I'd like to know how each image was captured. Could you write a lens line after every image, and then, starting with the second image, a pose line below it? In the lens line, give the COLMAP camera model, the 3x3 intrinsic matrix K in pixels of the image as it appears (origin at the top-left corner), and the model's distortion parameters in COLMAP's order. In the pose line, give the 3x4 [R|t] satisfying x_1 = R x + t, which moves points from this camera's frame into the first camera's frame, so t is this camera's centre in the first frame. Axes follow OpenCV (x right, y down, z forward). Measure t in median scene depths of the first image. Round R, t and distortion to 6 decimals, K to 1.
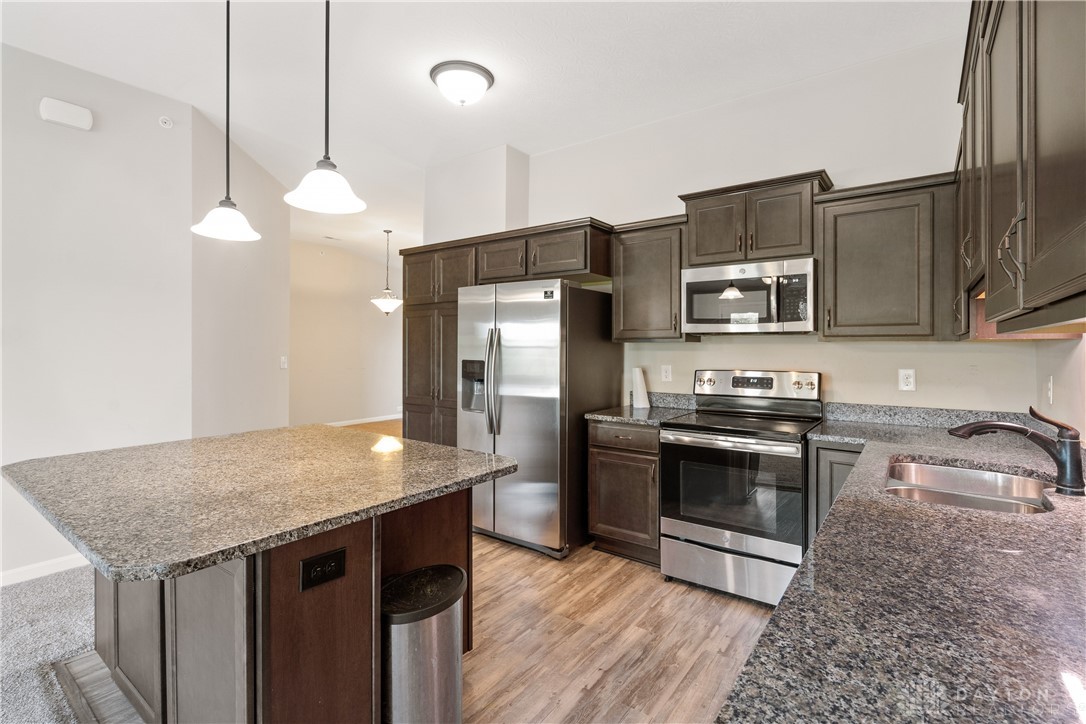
lens RADIAL K [[503.6, 0, 543.9], [0, 503.6, 353.9], [0, 0, 1]] dist [0.000090, 0.000095]
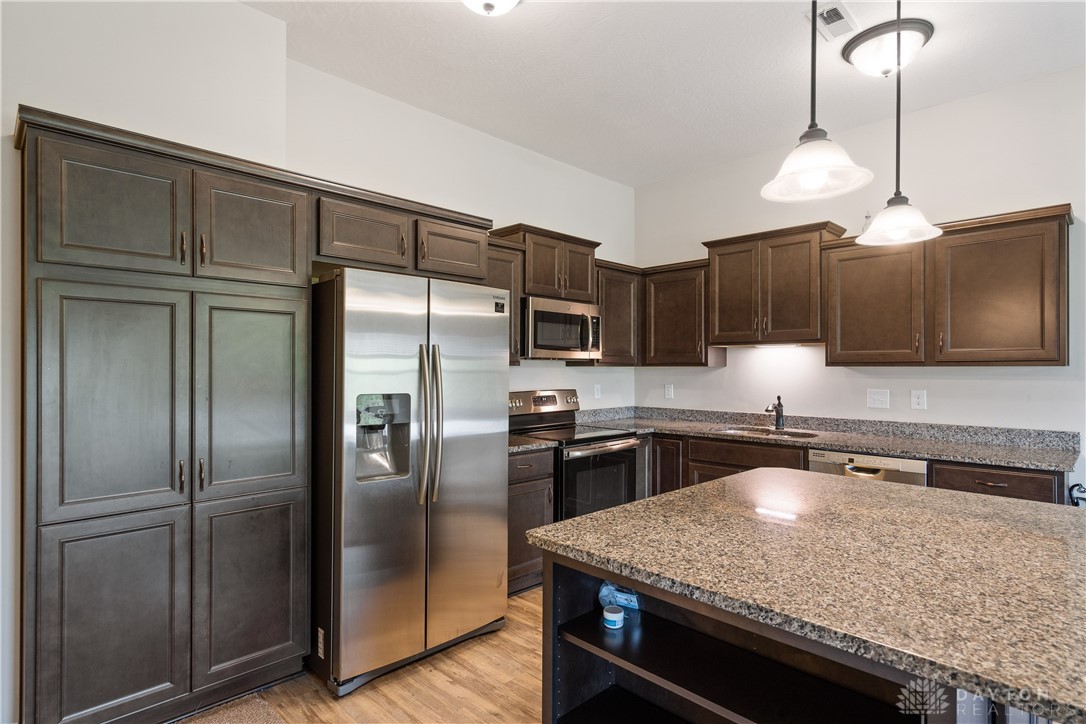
lens RADIAL K [[565.4, 0, 543.1], [0, 565.4, 364.8], [0, 0, 1]] dist [0.000128, 0.000003]
pose [[0.160403, 0.002214, 0.987049, -0.881482], [0.007738, 0.999964, -0.003501, -0.021723], [-0.987021, 0.008200, 0.160380, 0.782876]]
